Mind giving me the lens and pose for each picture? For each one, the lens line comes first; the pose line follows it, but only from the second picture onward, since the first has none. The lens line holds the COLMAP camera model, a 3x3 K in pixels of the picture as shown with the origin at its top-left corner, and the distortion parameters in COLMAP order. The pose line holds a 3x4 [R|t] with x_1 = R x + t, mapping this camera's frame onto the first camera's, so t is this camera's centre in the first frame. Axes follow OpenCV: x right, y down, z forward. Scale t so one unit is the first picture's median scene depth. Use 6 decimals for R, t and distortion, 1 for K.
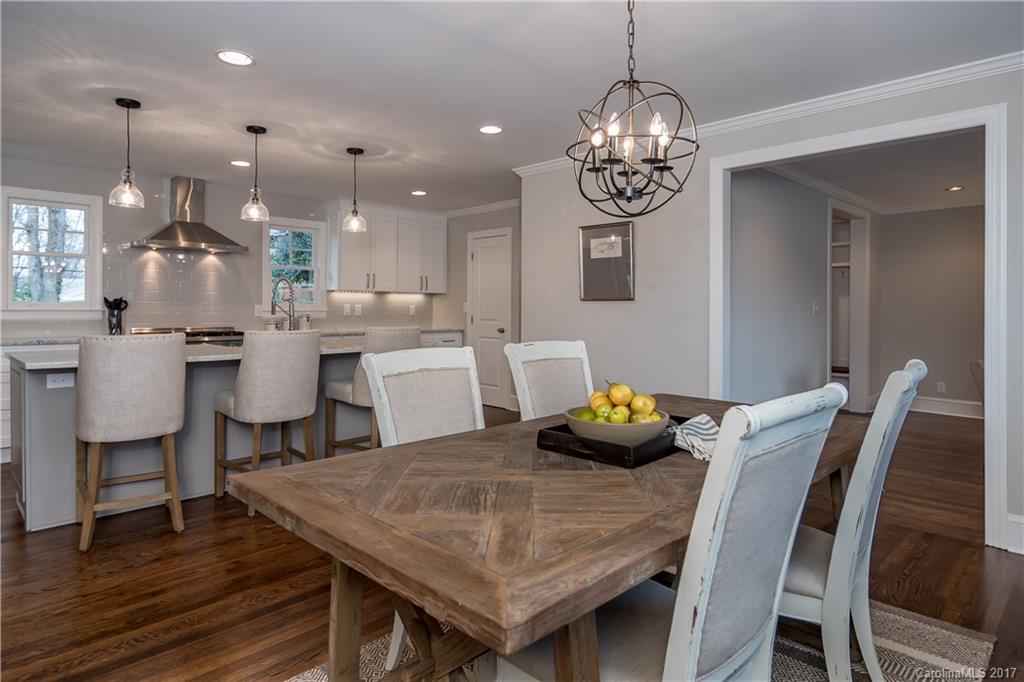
lens RADIAL K [[588.1, 0, 500.5], [0, 588.1, 306.7], [0, 0, 1]] dist [-0.003040, -0.001132]
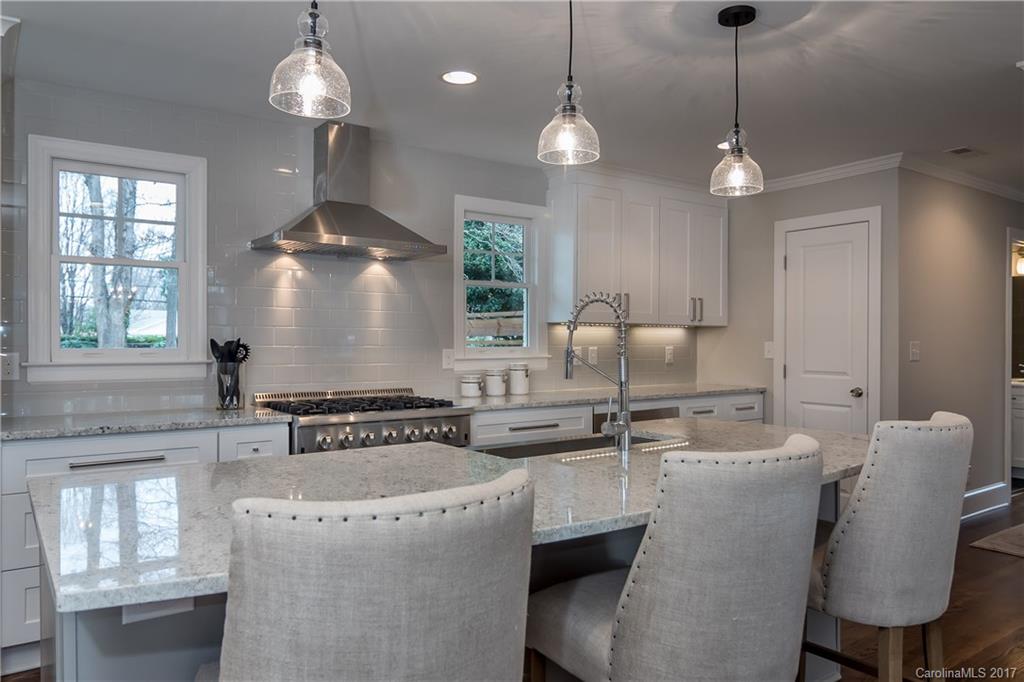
lens RADIAL K [[706.5, 0, 512.6], [0, 706.5, 342.0], [0, 0, 1]] dist [-0.003333, -0.000736]
pose [[0.989755, -0.003036, -0.142746, -0.262455], [0.003523, 0.999989, 0.003161, -0.012596], [0.142735, -0.003632, 0.989754, 0.336242]]
